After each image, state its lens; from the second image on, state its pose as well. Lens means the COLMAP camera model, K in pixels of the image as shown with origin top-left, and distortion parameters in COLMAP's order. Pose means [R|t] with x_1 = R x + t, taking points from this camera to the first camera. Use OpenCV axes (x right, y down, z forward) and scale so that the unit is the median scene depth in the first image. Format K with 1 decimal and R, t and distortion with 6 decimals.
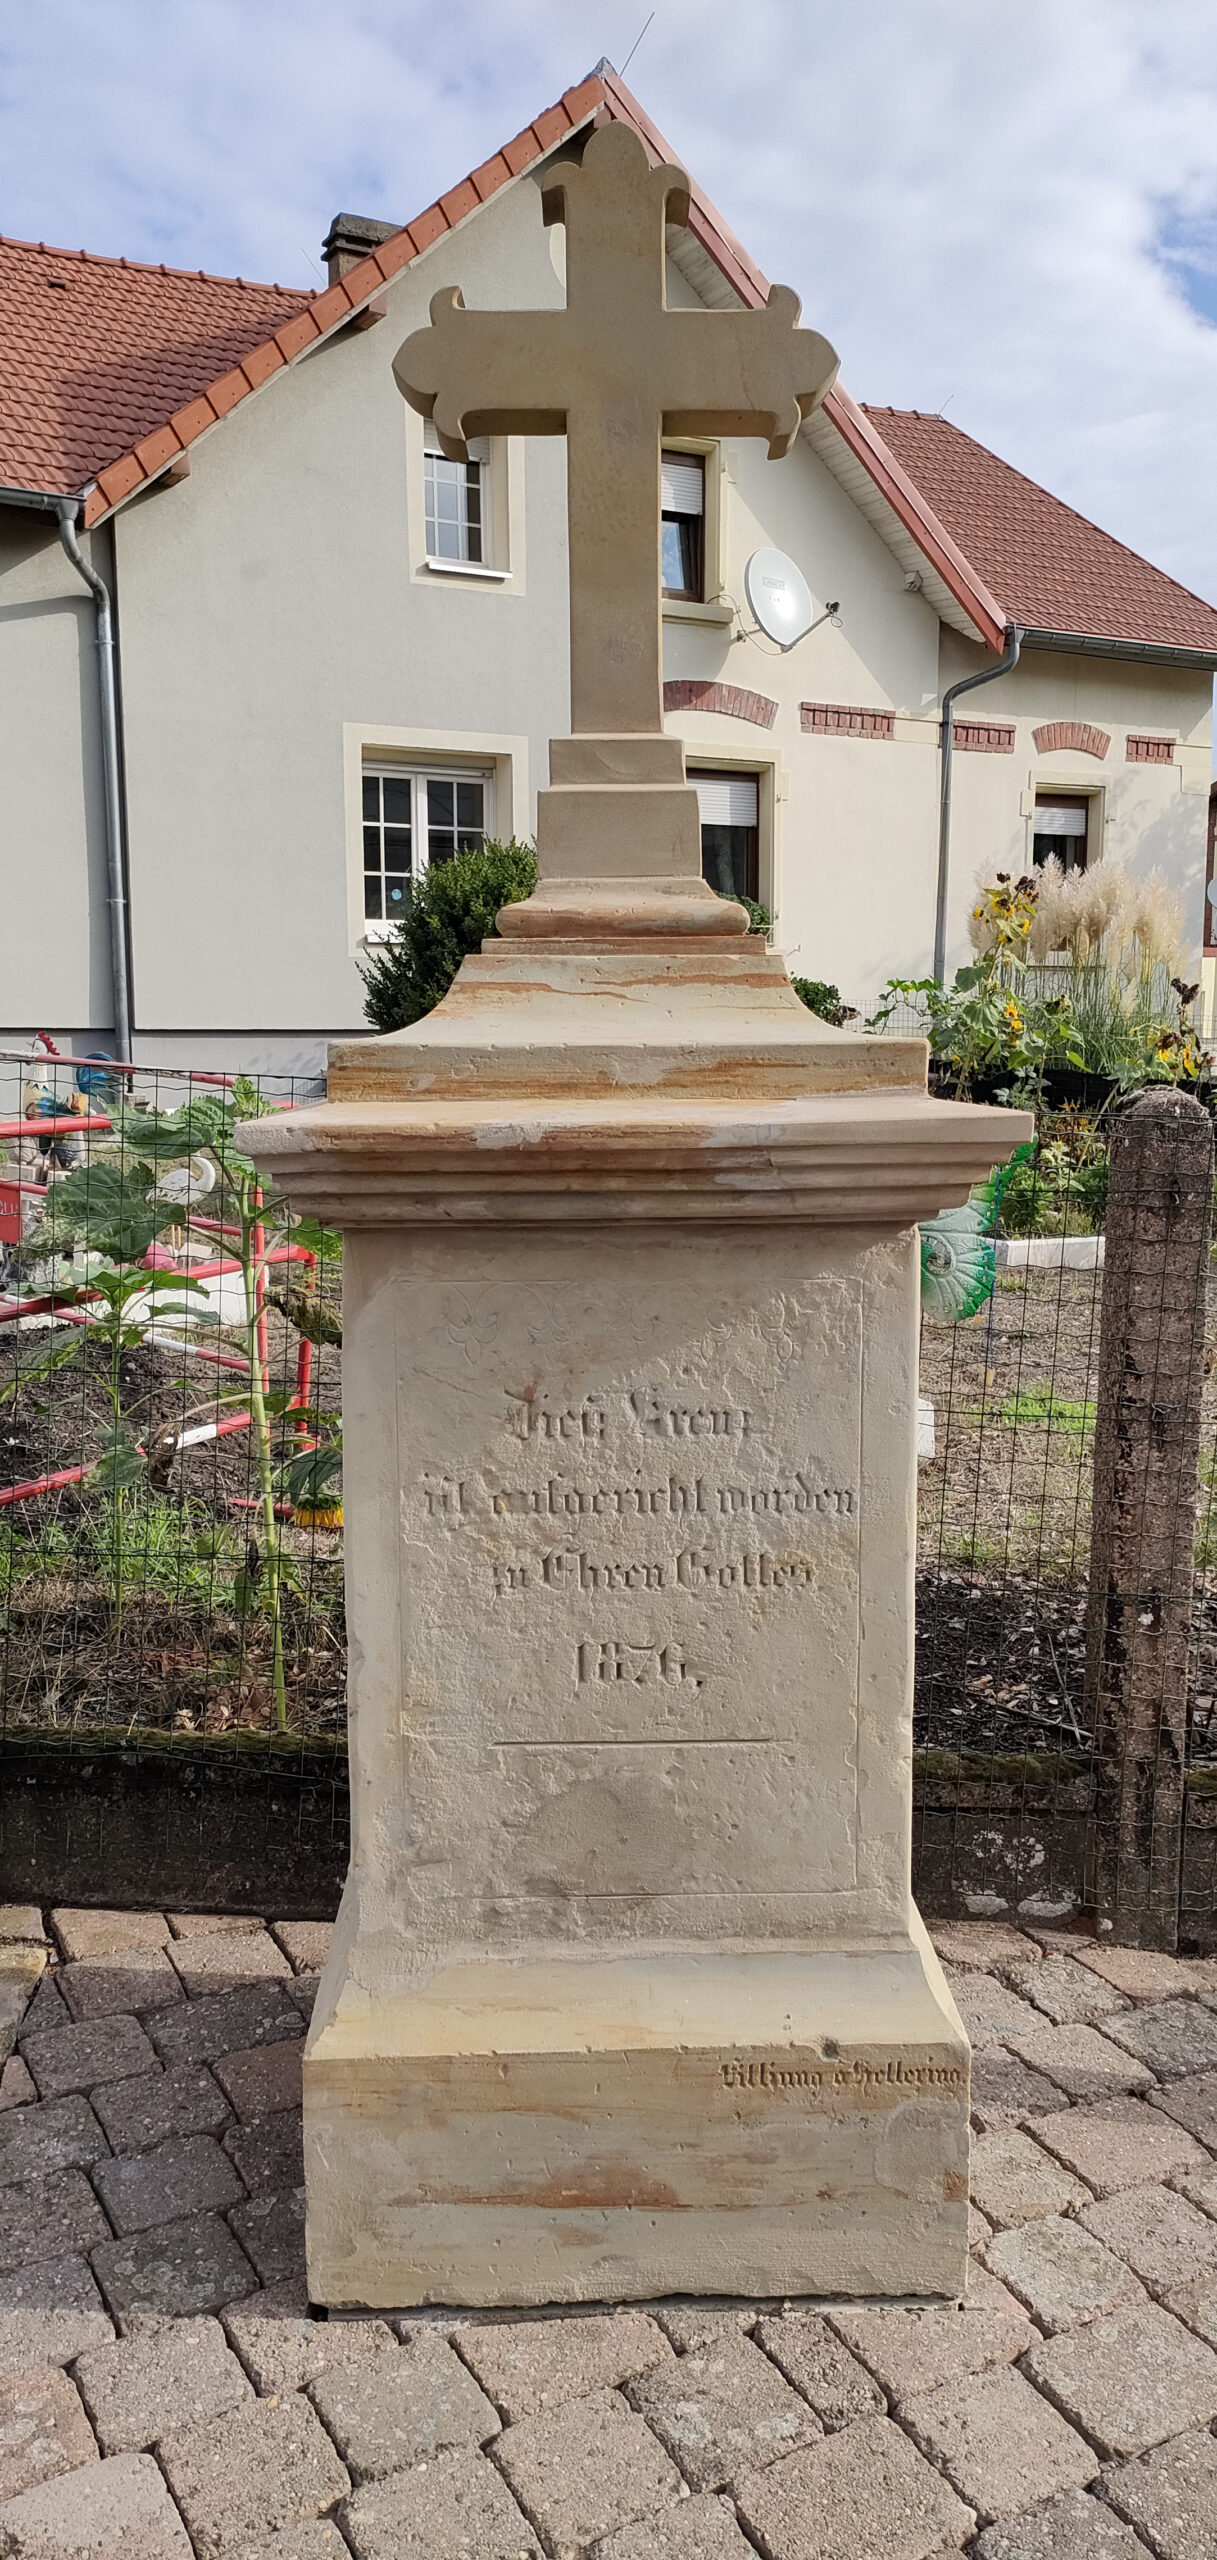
lens RADIAL K [[1934.4, 0, 622.2], [0, 1934.4, 1284.1], [0, 0, 1]] dist [0.019042, -0.043378]
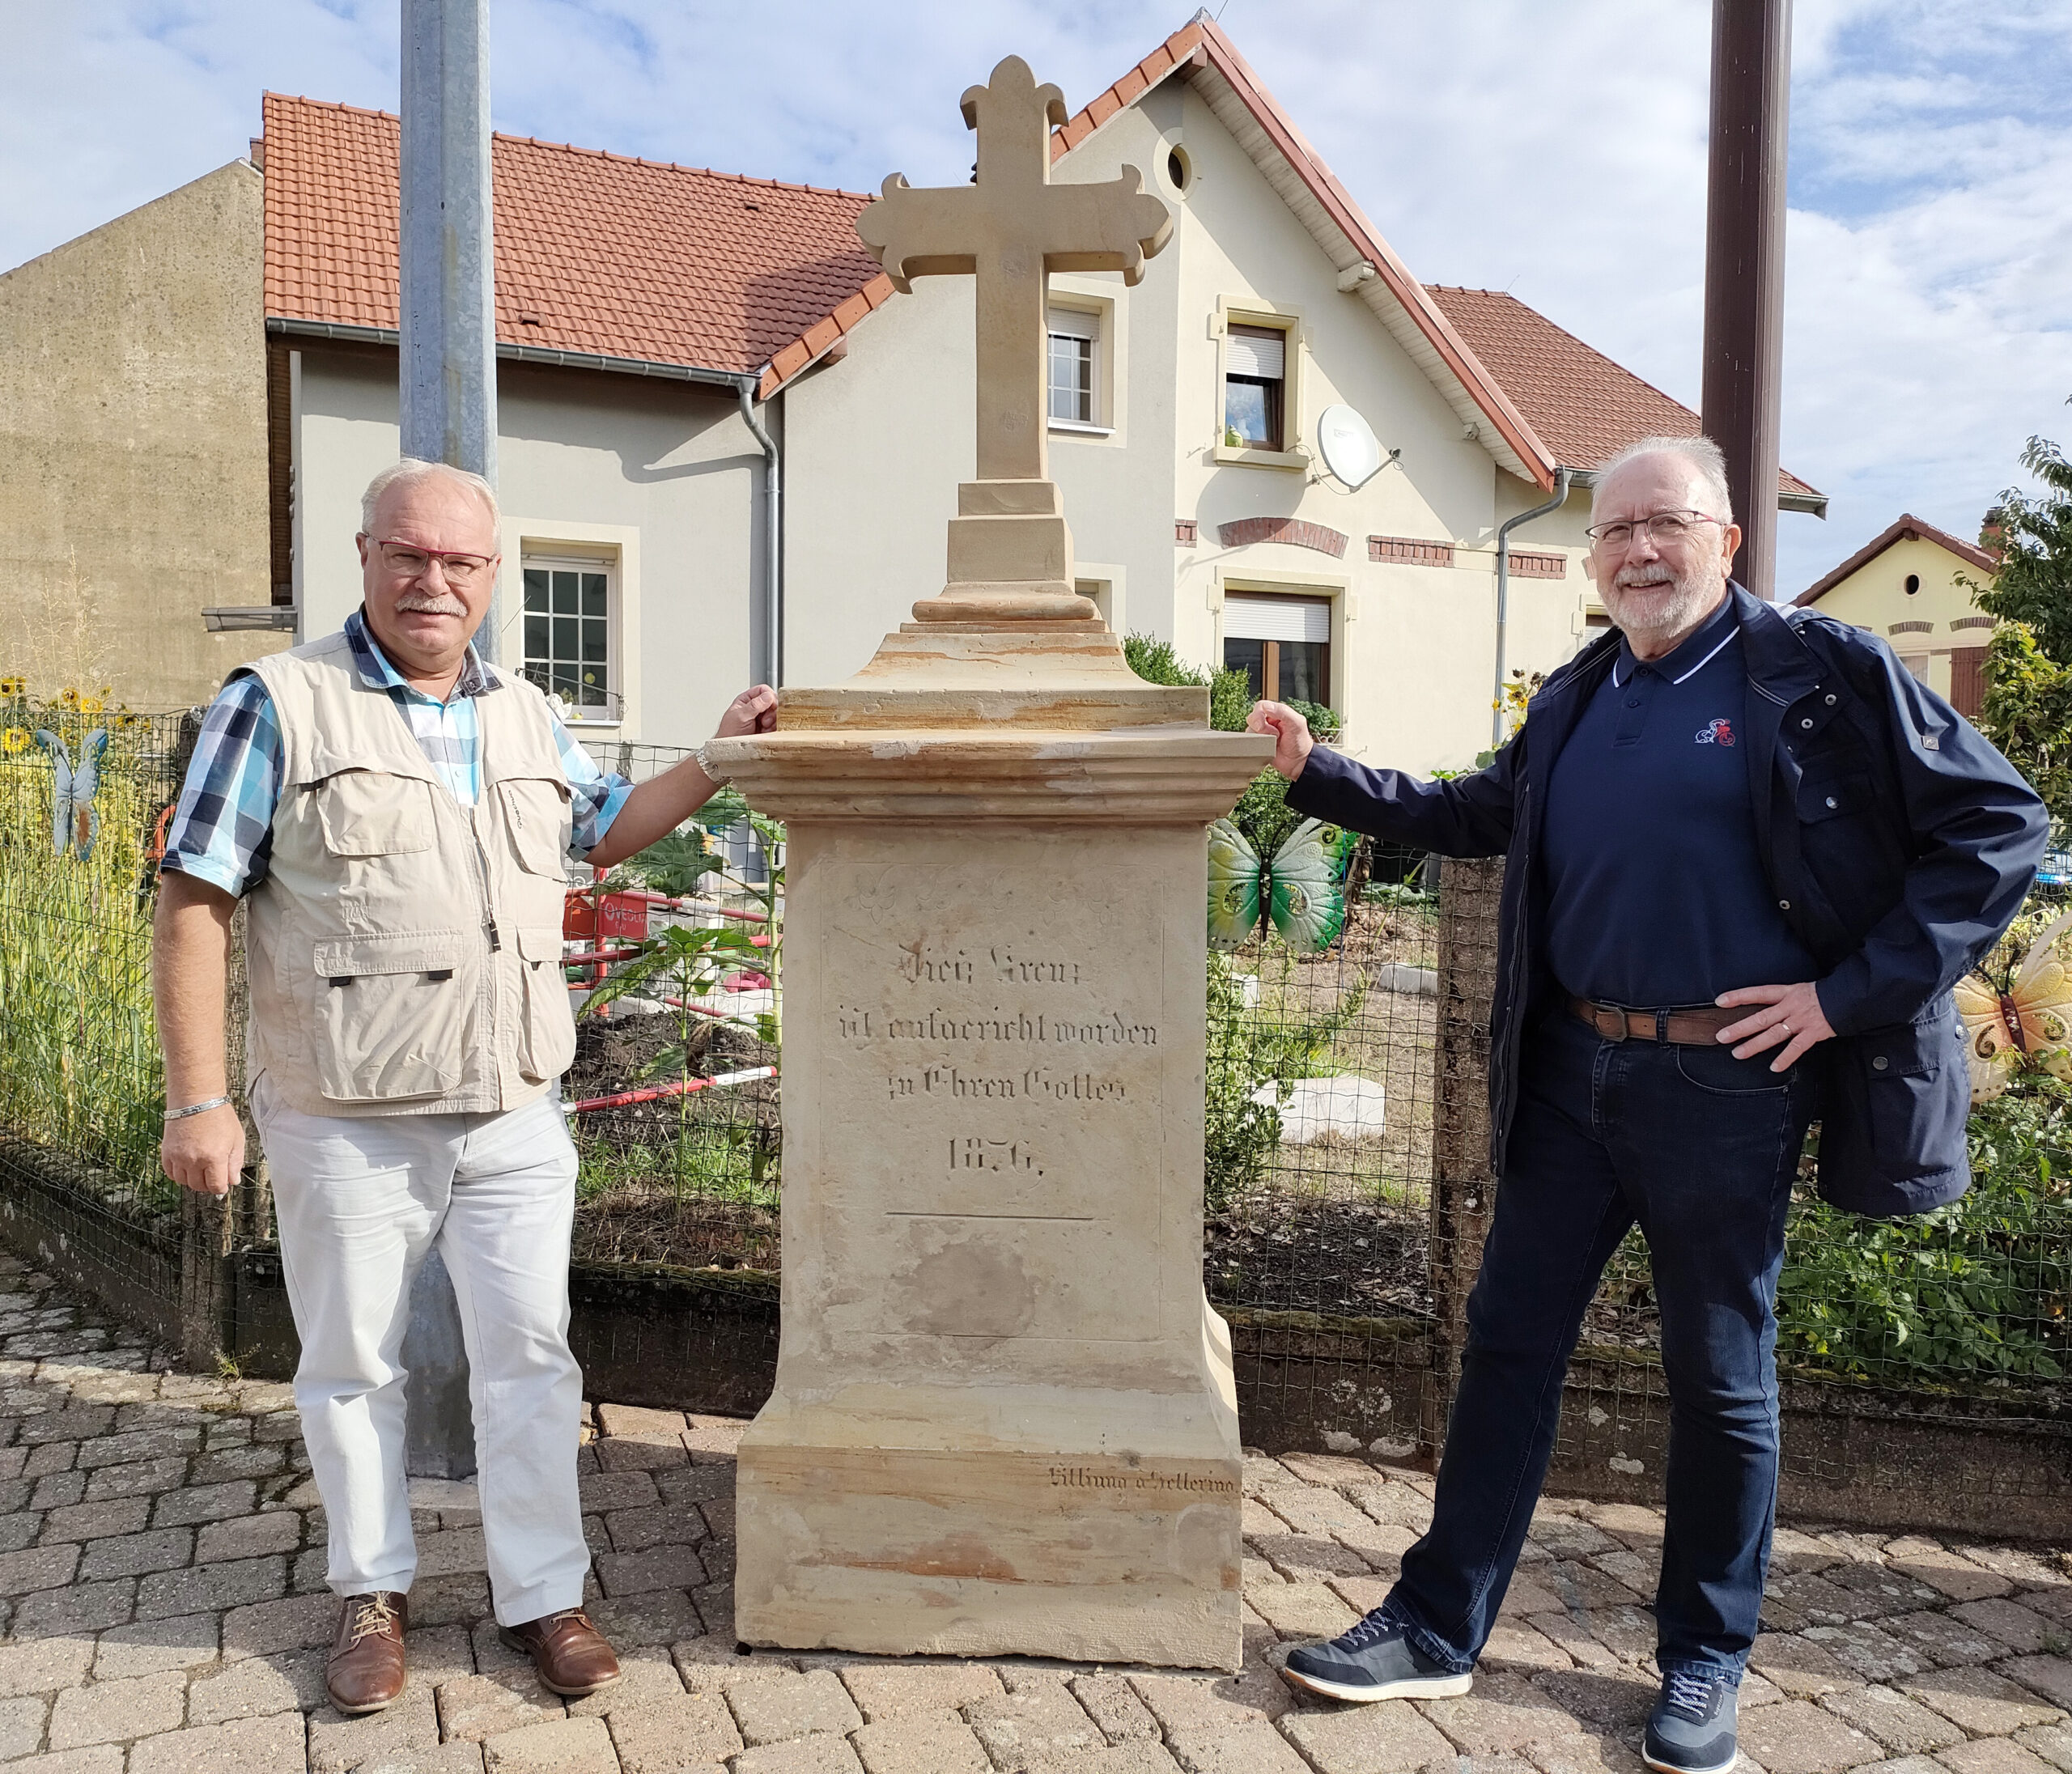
lens RADIAL K [[1791.7, 0, 1024.0], [0, 1791.7, 906.3], [0, 0, 1]] dist [-0.015668, 0.030181]
pose [[0.991431, 0.016295, -0.129612, 0.160027], [-0.029210, 0.994720, -0.098383, 0.126571], [0.127324, 0.101326, 0.986672, -0.197856]]
